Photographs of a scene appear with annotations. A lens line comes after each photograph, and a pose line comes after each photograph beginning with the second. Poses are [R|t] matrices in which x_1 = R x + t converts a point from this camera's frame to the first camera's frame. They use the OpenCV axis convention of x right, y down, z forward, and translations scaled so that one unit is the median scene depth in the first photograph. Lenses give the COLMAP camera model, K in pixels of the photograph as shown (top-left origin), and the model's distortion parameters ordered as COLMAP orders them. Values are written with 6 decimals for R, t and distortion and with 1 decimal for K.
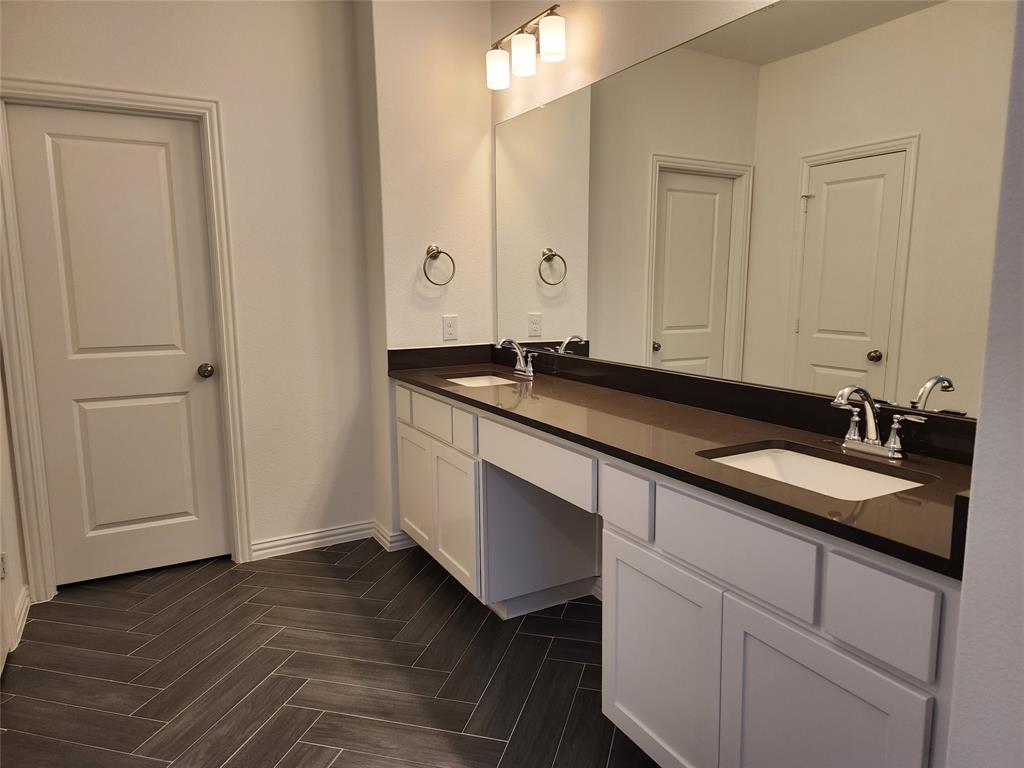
lens RADIAL K [[684.2, 0, 513.9], [0, 684.2, 382.6], [0, 0, 1]] dist [0.078009, -0.079696]
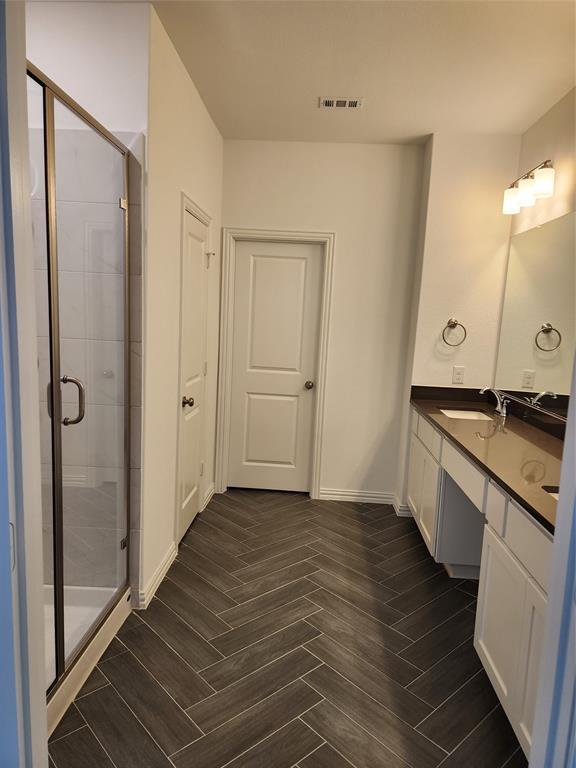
lens RADIAL K [[513.1, 0, 291.6], [0, 513.1, 380.7], [0, 0, 1]] dist [0.078009, -0.079696]
pose [[0.842585, 0.115796, -0.525968, 0.206080], [-0.131447, 0.991294, 0.007667, -0.032566], [0.522277, 0.062677, 0.850470, -0.133331]]
